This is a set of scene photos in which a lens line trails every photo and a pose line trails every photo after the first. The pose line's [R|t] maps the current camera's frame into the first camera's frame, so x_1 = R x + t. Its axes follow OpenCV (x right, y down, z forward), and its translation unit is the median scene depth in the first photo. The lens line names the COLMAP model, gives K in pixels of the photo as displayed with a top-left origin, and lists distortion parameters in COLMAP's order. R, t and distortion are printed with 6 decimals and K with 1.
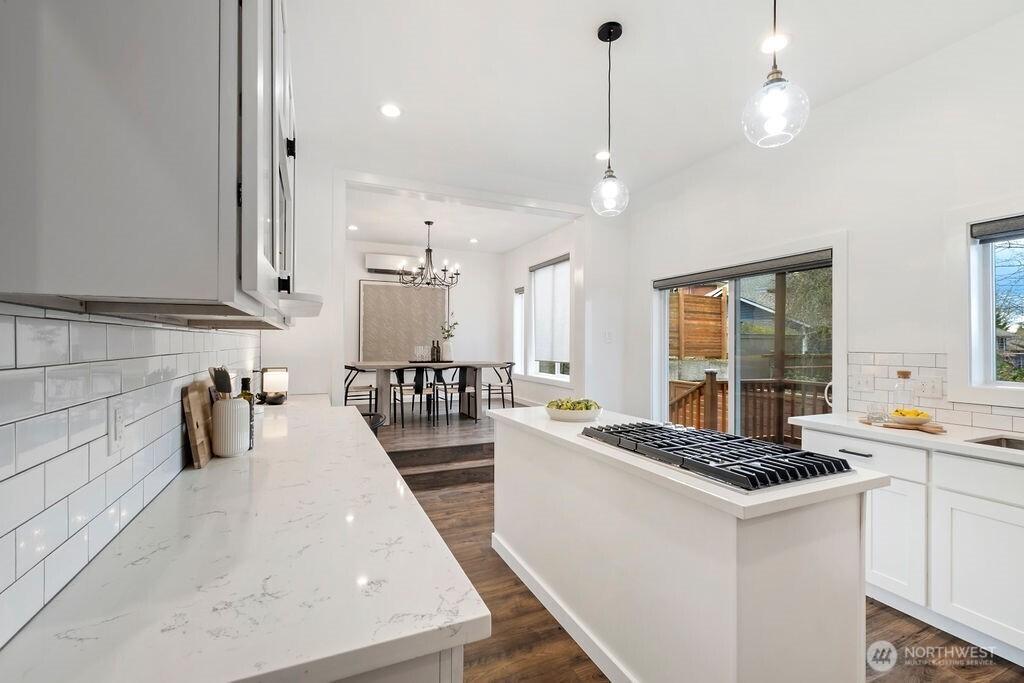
lens RADIAL K [[441.6, 0, 516.5], [0, 441.6, 345.6], [0, 0, 1]] dist [-0.001434, 0.000158]
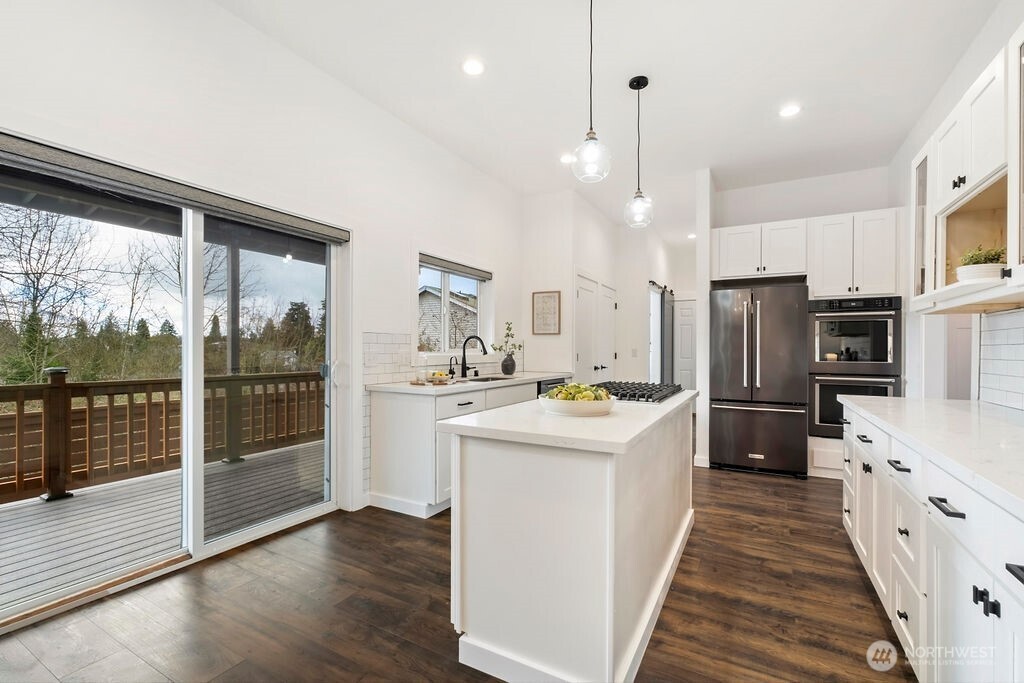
lens RADIAL K [[441.6, 0, 516.5], [0, 441.6, 345.6], [0, 0, 1]] dist [-0.001434, 0.000158]
pose [[-0.597283, -0.001694, 0.802029, -0.273405], [-0.009241, 0.999946, -0.004769, 0.037382], [-0.801977, -0.010260, -0.597266, 1.014569]]
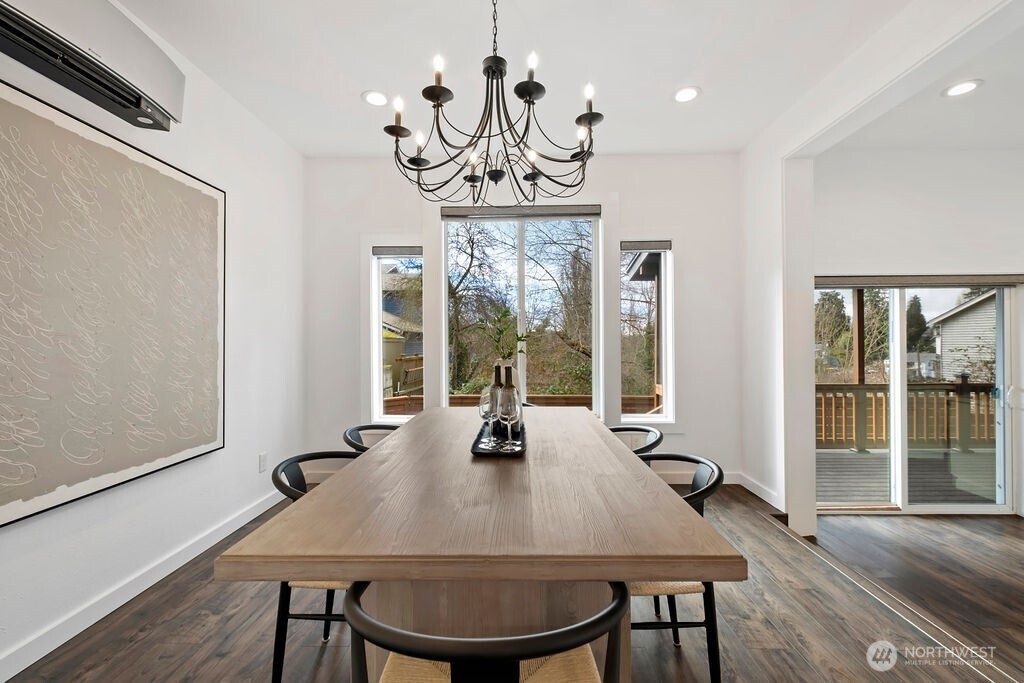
lens RADIAL K [[437.1, 0, 515.6], [0, 437.1, 344.8], [0, 0, 1]] dist [-0.001018, -0.000009]
pose [[0.422591, -0.014282, 0.906208, -0.715403], [0.010681, 0.999885, 0.010777, -0.045701], [-0.906258, 0.005125, 0.422695, 1.358216]]
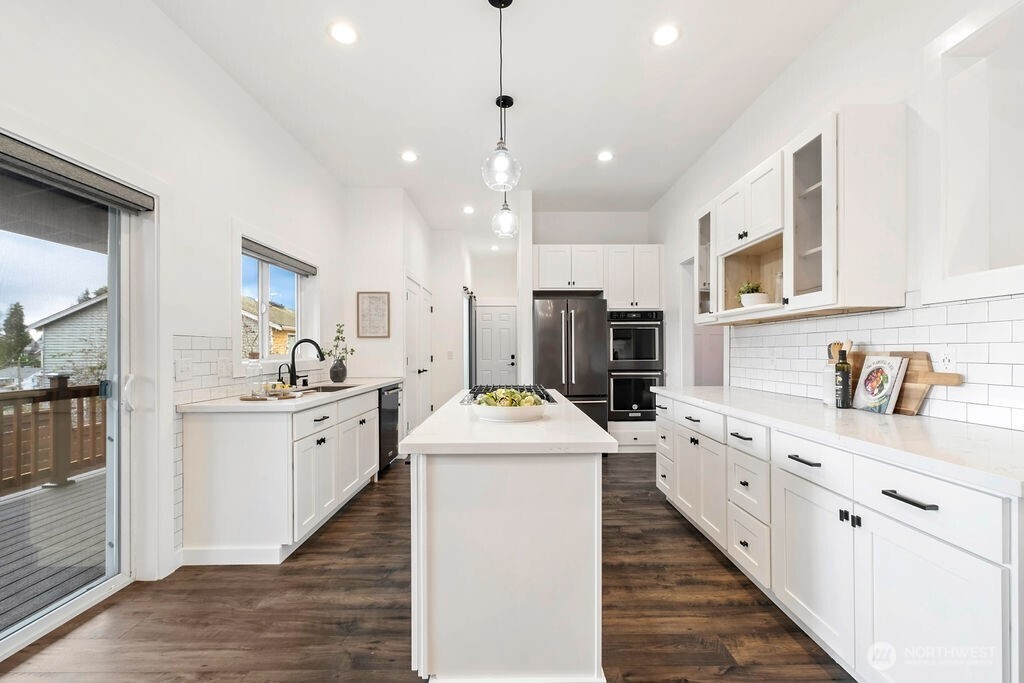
lens RADIAL K [[437.1, 0, 515.6], [0, 437.1, 344.8], [0, 0, 1]] dist [-0.001018, -0.000009]
pose [[-0.915013, 0.005406, 0.403387, -0.122286], [0.000410, 0.999922, -0.012471, 0.032766], [-0.403423, -0.011246, -0.914944, 1.115277]]
